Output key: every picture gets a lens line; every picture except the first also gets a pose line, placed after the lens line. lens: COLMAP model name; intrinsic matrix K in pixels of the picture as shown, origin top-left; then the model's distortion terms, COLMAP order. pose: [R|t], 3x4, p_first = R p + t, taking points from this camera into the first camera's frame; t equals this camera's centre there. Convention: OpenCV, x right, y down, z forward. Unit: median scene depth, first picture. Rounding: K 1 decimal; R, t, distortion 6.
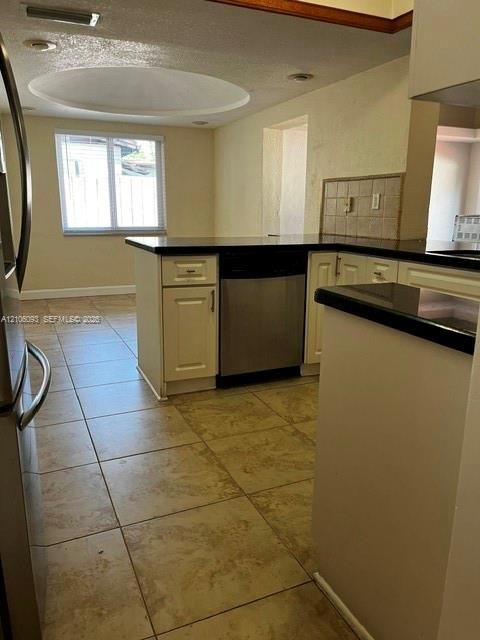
lens RADIAL K [[484.5, 0, 240.0], [0, 484.5, 320.0], [0, 0, 1]] dist [0.042091, -0.085840]
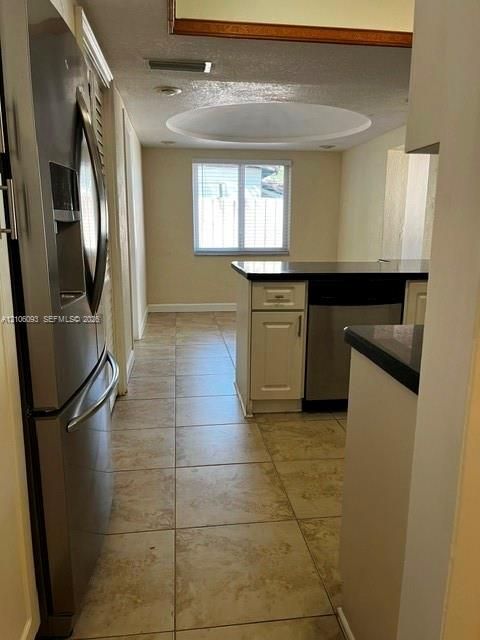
lens RADIAL K [[484.5, 0, 240.0], [0, 484.5, 320.0], [0, 0, 1]] dist [0.042091, -0.085840]
pose [[0.957514, 0.054308, -0.283229, 0.118645], [-0.063463, 0.997714, -0.023242, -0.021051], [0.281319, 0.040229, 0.958771, -0.025700]]
